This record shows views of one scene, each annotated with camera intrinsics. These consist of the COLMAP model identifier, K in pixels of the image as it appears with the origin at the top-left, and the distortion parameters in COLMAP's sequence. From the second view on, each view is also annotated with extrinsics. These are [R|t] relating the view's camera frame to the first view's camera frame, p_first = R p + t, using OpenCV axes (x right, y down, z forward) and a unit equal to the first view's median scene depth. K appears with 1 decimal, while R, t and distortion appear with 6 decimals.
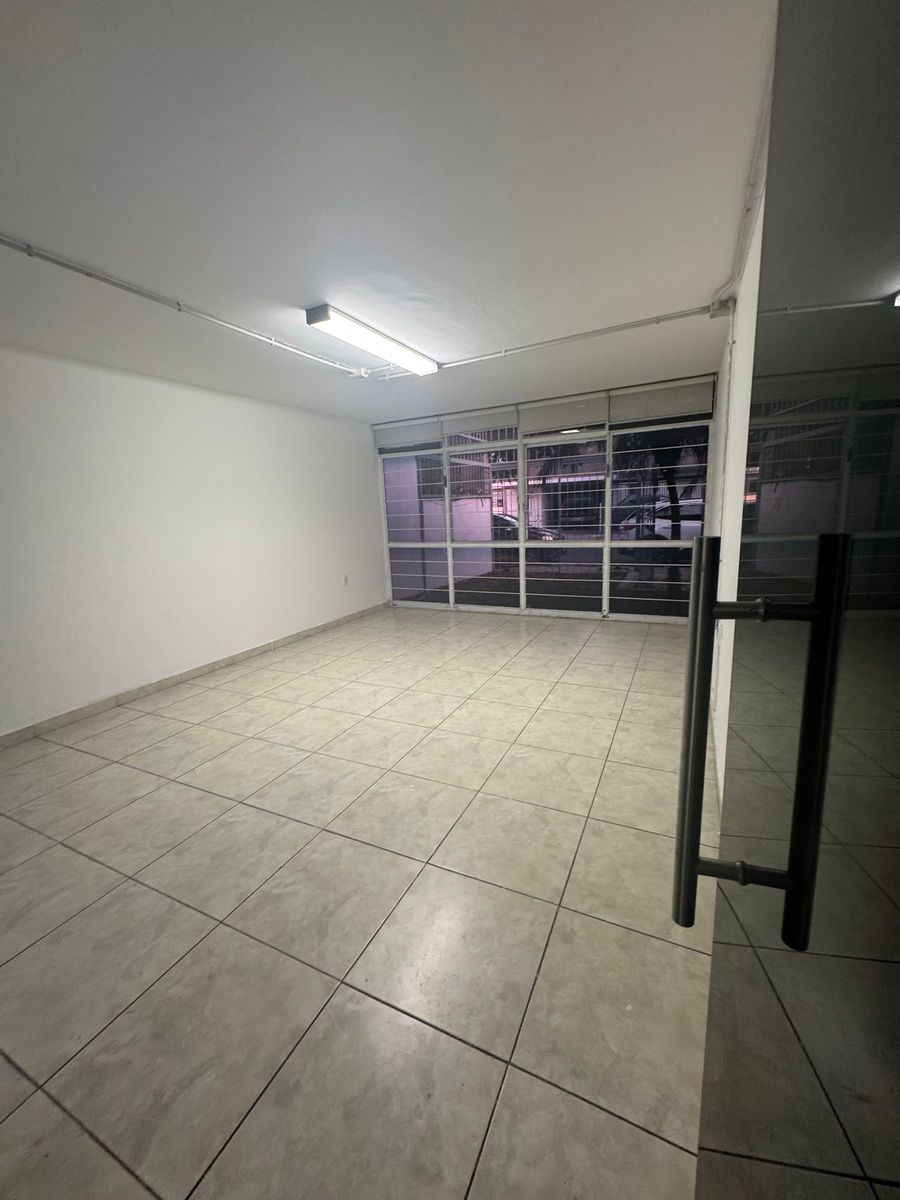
lens RADIAL K [[478.5, 0, 449.6], [0, 478.5, 600.9], [0, 0, 1]] dist [0.000508, 0.000279]
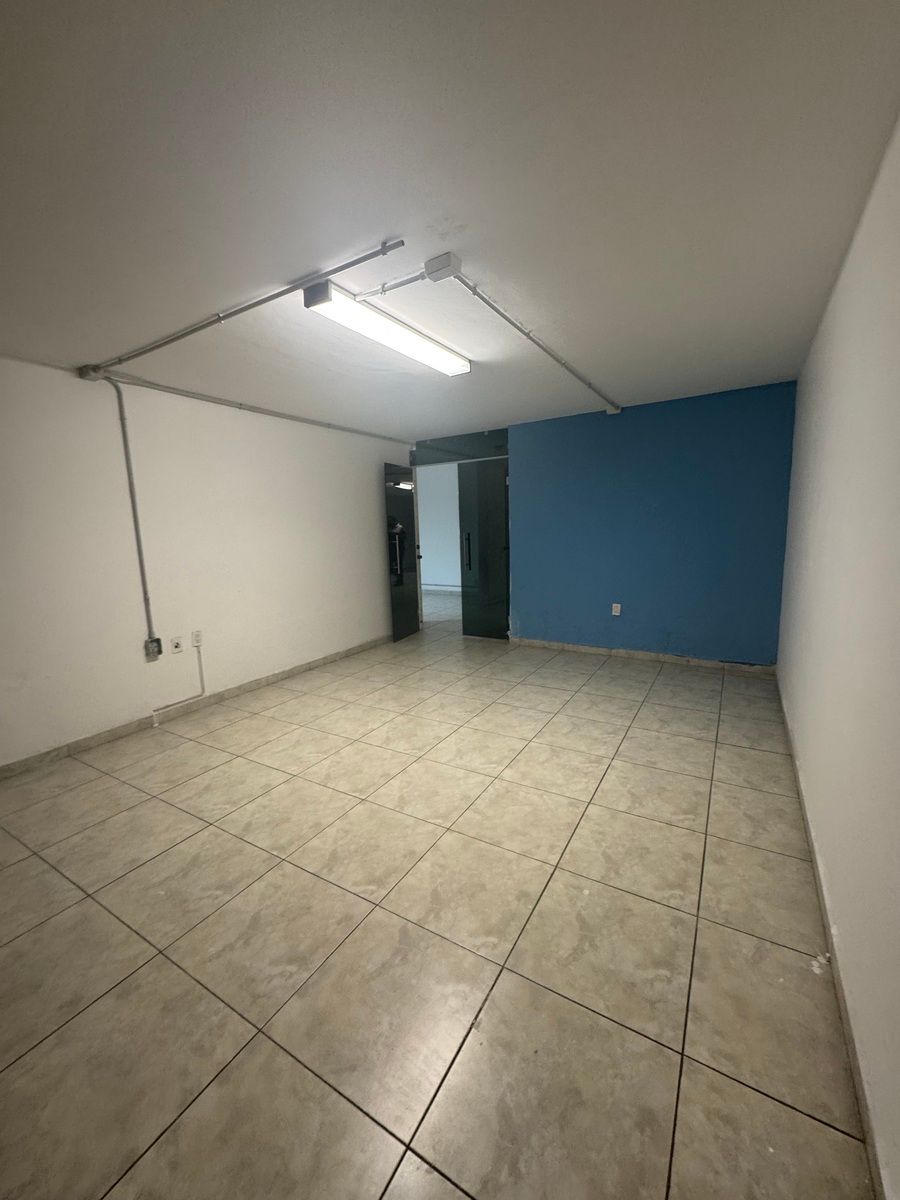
lens RADIAL K [[478.5, 0, 450.4], [0, 478.5, 601.1], [0, 0, 1]] dist [0.000508, 0.000279]
pose [[-0.993592, 0.066516, 0.091378, -0.249070], [0.093675, 0.937014, 0.336495, -0.350983], [-0.063240, 0.342899, -0.937241, 1.795502]]
